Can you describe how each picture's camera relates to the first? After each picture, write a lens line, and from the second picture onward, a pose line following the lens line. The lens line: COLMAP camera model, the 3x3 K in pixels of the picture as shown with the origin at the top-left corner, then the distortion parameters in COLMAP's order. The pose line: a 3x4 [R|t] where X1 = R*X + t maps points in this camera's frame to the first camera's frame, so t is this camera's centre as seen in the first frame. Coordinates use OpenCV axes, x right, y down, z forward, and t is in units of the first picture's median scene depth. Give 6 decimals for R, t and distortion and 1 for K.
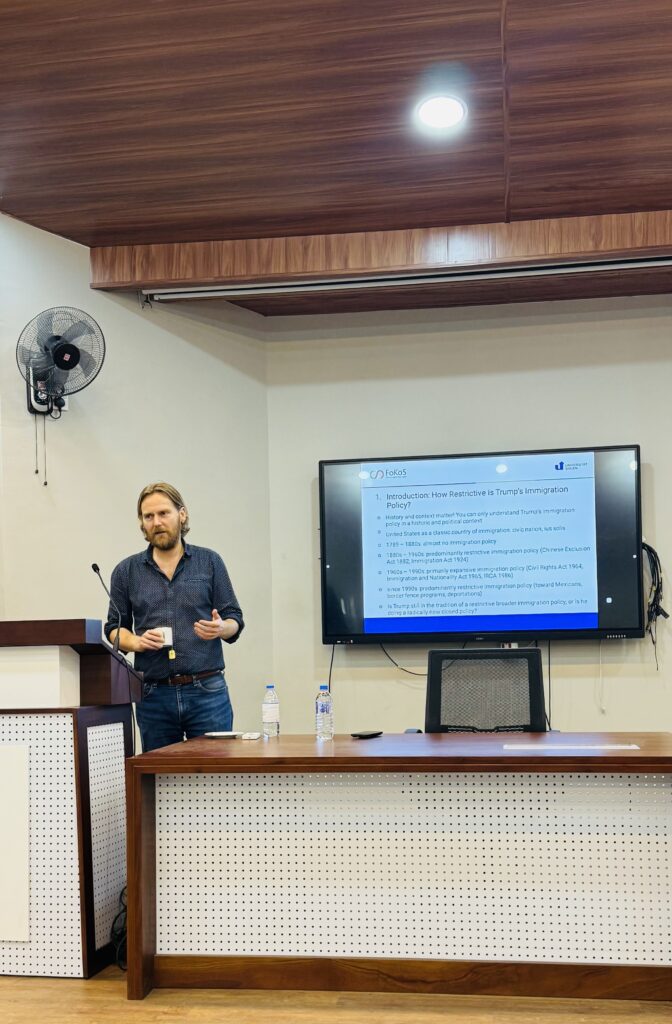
lens RADIAL K [[1181.7, 0, 335.5], [0, 1181.7, 602.7], [0, 0, 1]] dist [0.085103, 0.000000]
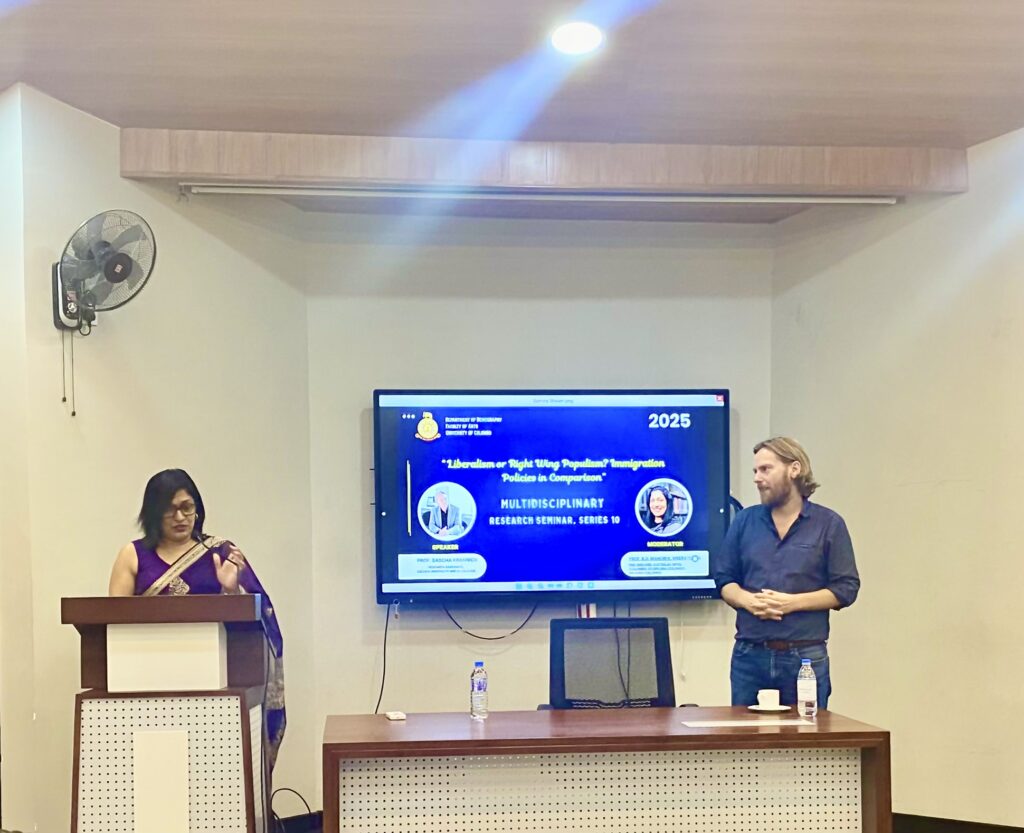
lens RADIAL K [[1662.9, 0, 528.6], [0, 1662.9, 585.6], [0, 0, 1]] dist [0.096394, 0.000000]
pose [[0.966630, 0.005746, 0.256112, -0.241415], [-0.018635, 0.998677, 0.047928, -0.043054], [-0.255497, -0.051101, 0.965458, -0.227463]]
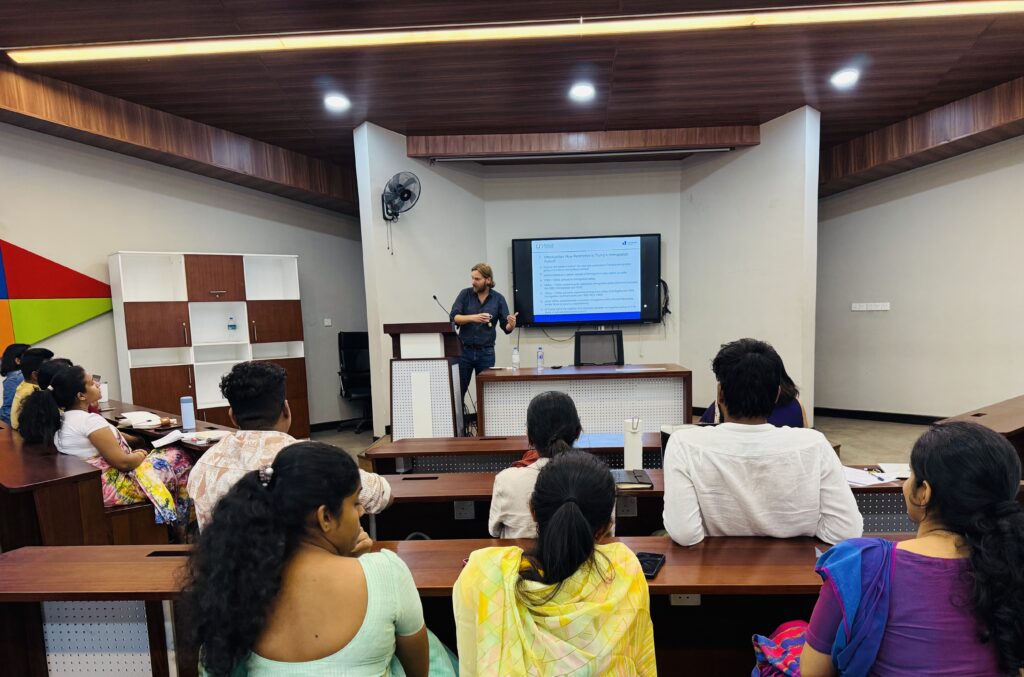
lens RADIAL K [[810.6, 0, 518.9], [0, 810.6, 420.2], [0, 0, 1]] dist [0.055131, -0.020811]
pose [[0.993546, -0.022408, 0.111196, -0.189869], [0.003656, 0.986110, 0.166051, -0.047278], [-0.113372, -0.164573, 0.979828, -0.525346]]
